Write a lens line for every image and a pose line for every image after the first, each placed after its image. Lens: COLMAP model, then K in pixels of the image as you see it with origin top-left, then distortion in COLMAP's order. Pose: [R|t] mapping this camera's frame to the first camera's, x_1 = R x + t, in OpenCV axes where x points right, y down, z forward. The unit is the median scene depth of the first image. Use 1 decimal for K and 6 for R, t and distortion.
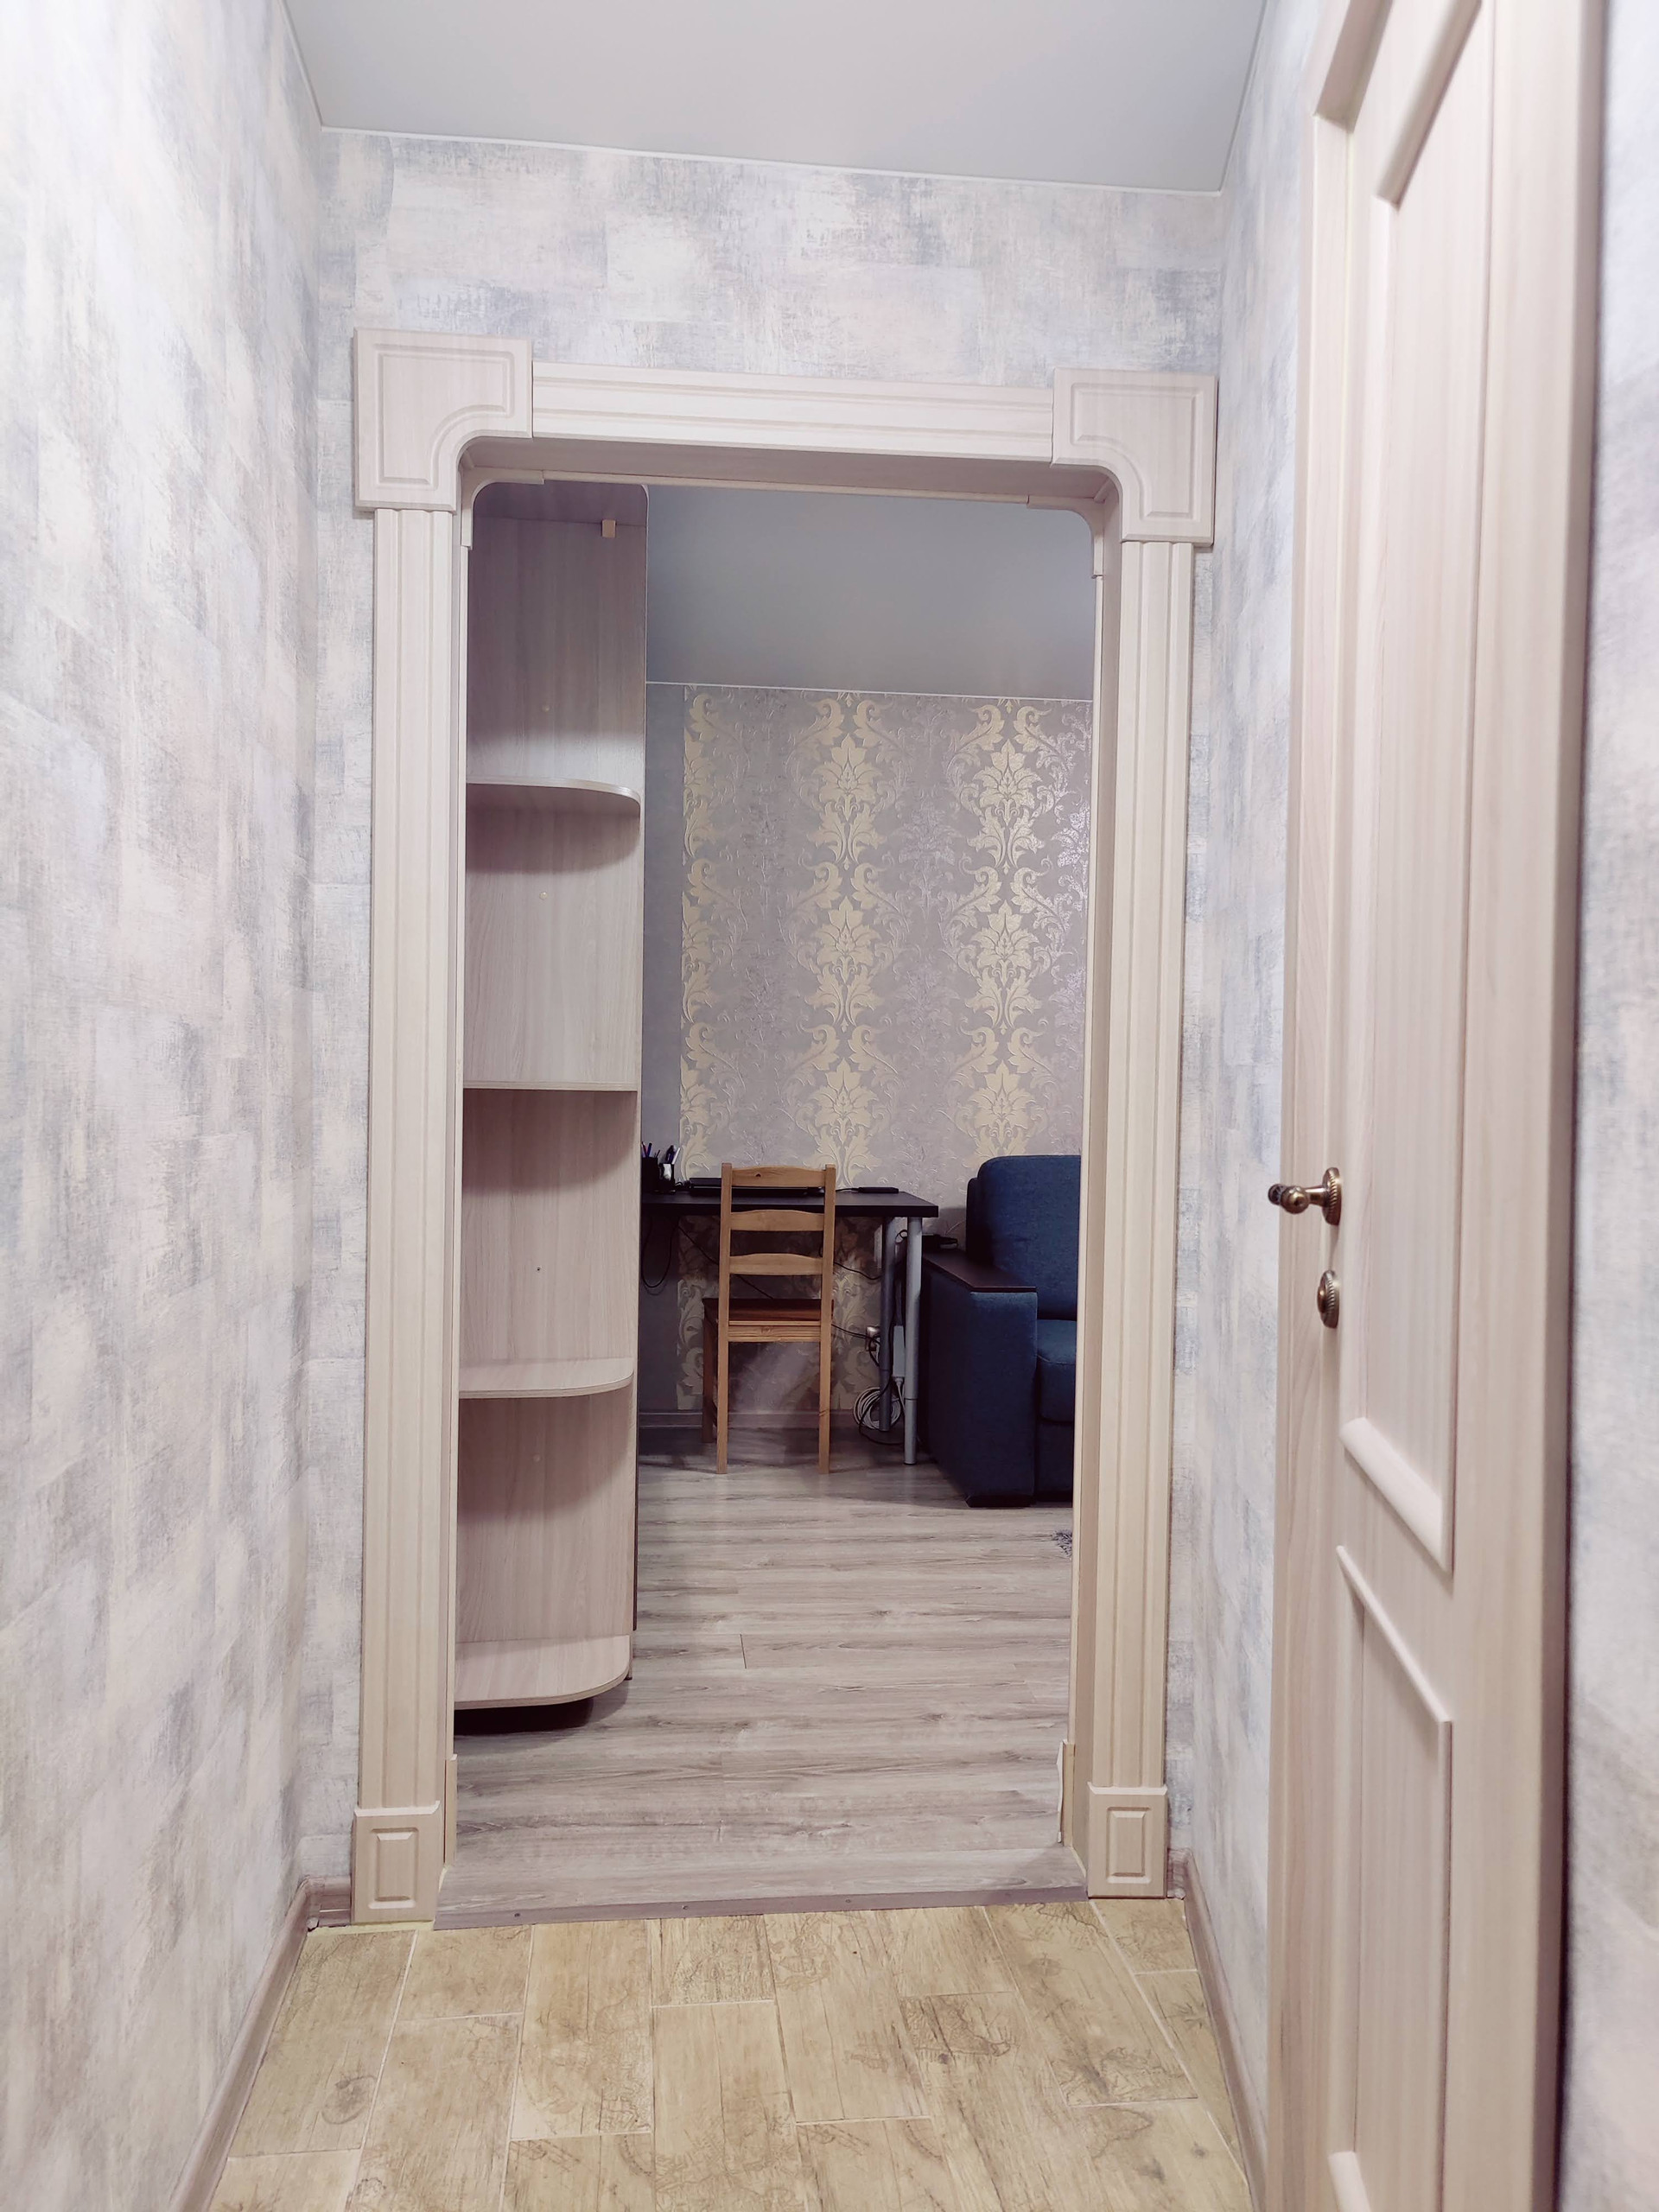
lens RADIAL K [[1634.8, 0, 831.3], [0, 1634.8, 1104.0], [0, 0, 1]] dist [0.046552, -0.025039]
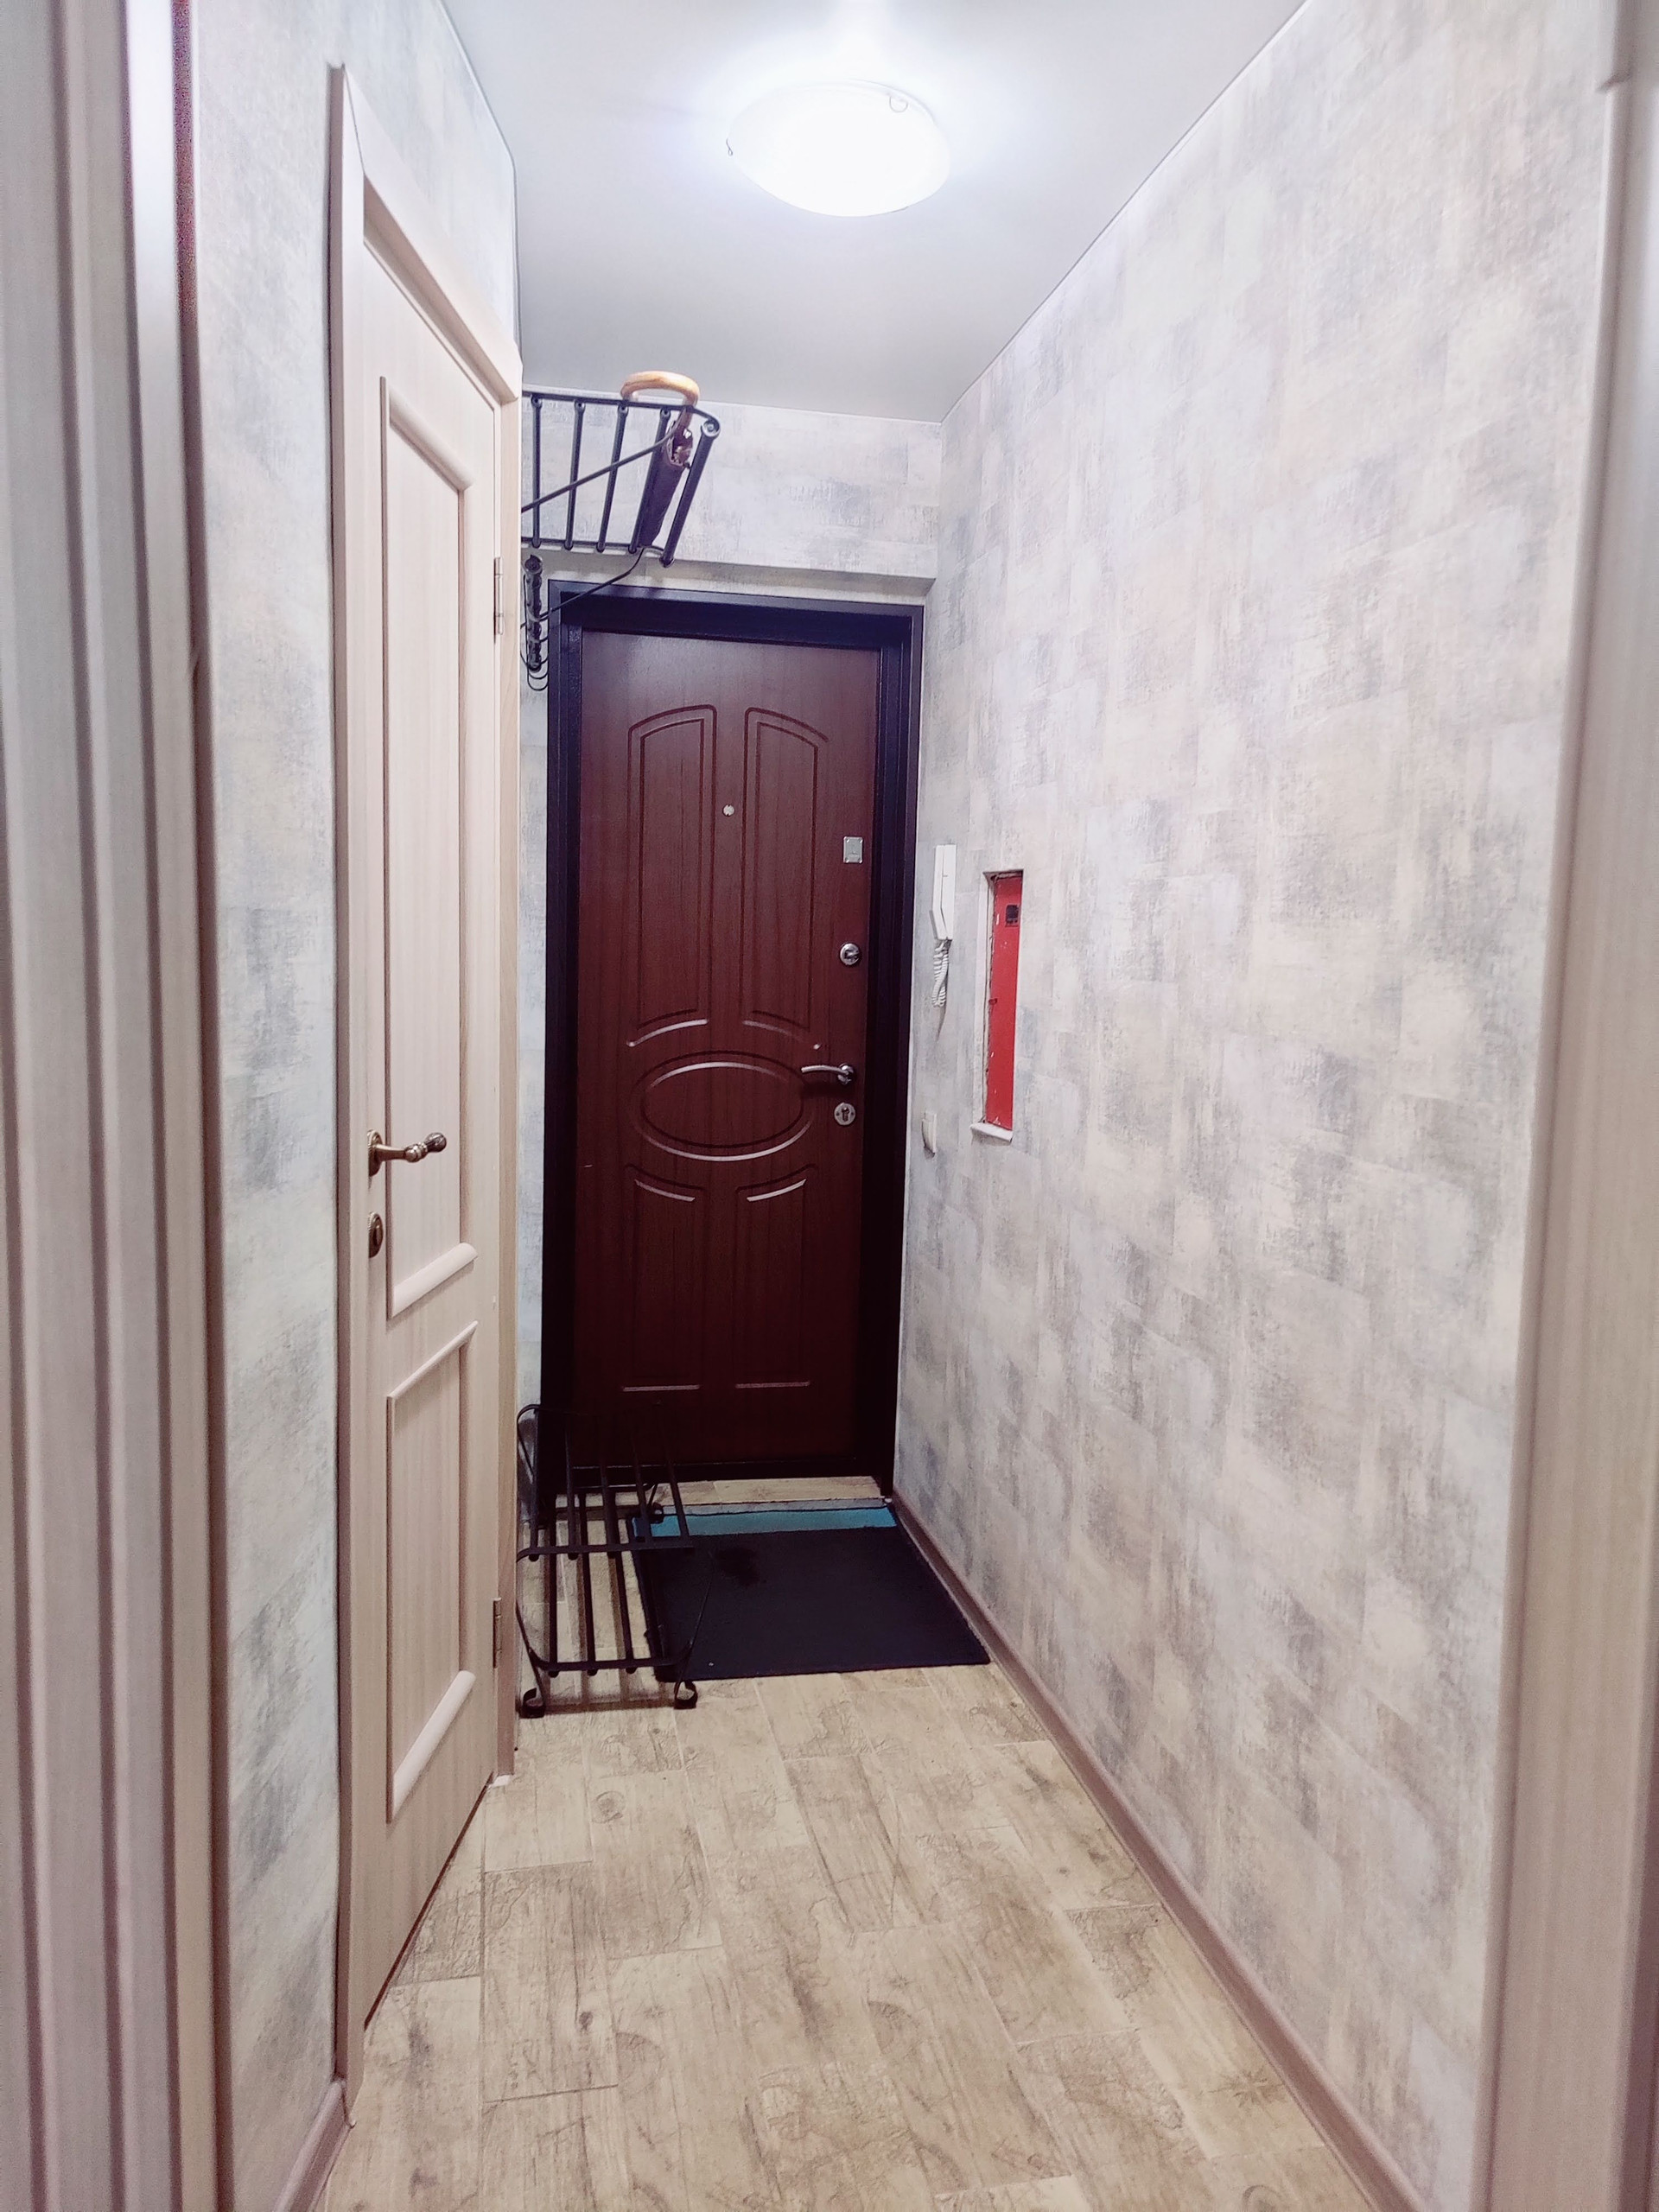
lens RADIAL K [[1634.8, 0, 833.7], [0, 1634.8, 1110.5], [0, 0, 1]] dist [0.046552, -0.025039]
pose [[-0.995280, -0.031381, -0.091829, 0.060714], [-0.042435, 0.991744, 0.121011, -0.123182], [0.087274, 0.124336, -0.988395, 1.952895]]
